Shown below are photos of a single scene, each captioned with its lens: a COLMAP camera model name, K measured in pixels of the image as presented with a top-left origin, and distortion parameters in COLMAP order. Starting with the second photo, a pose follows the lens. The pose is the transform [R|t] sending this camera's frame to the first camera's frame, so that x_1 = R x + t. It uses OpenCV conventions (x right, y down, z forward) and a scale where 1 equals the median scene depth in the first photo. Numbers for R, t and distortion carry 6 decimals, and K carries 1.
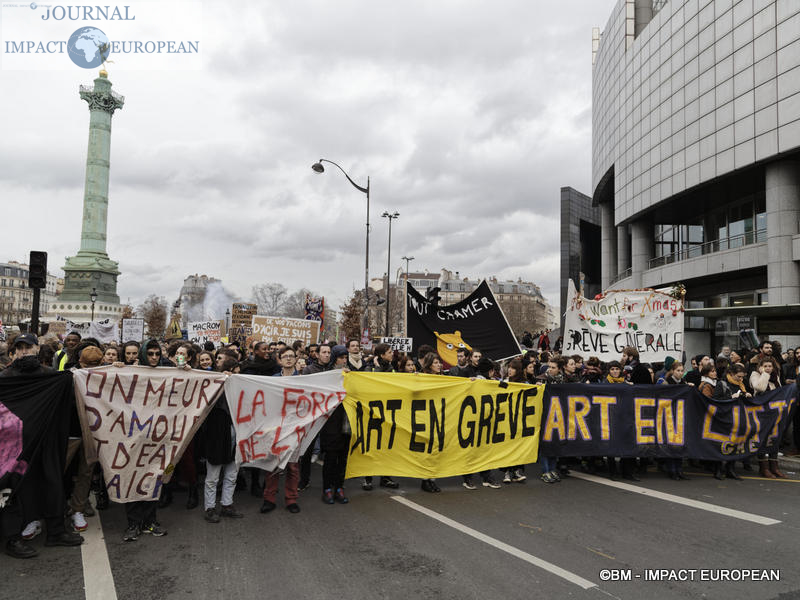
lens RADIAL K [[578.6, 0, 407.3], [0, 578.6, 308.1], [0, 0, 1]] dist [-0.014130, 0.022855]
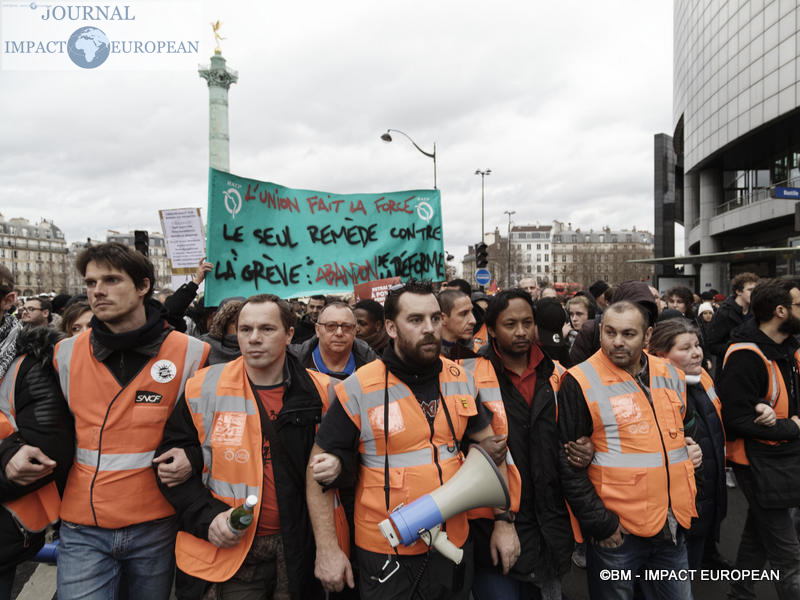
lens RADIAL K [[578.6, 0, 449.4], [0, 578.6, 297.9], [0, 0, 1]] dist [-0.014130, 0.022855]
pose [[0.990255, -0.027992, -0.136423, 0.087974], [0.036277, 0.997621, 0.058625, -0.001118], [0.134457, -0.063003, 0.988915, -0.068373]]
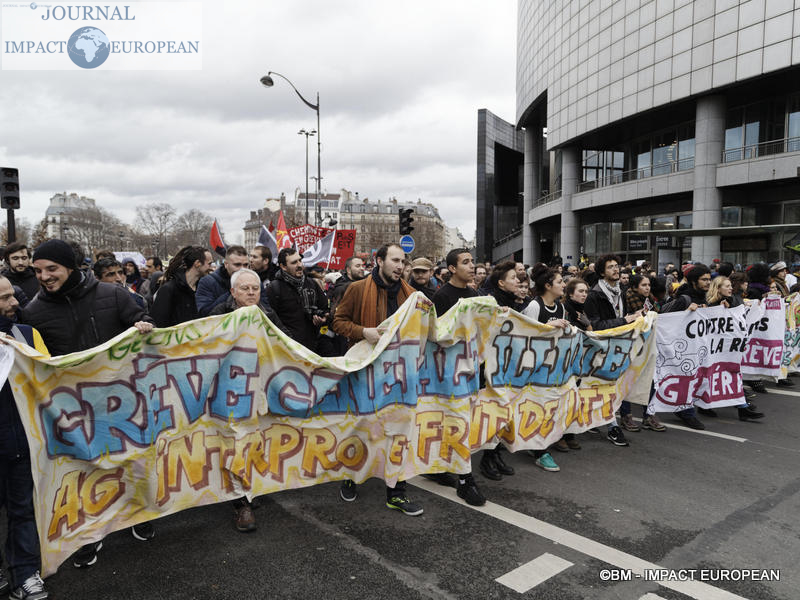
lens RADIAL K [[578.6, 0, 410.4], [0, 578.6, 307.6], [0, 0, 1]] dist [-0.014130, 0.022855]
pose [[0.980988, -0.028255, 0.191999, -0.098423], [0.002298, 0.990966, 0.134093, -0.000041], [-0.194053, -0.131102, 0.972191, -0.014980]]
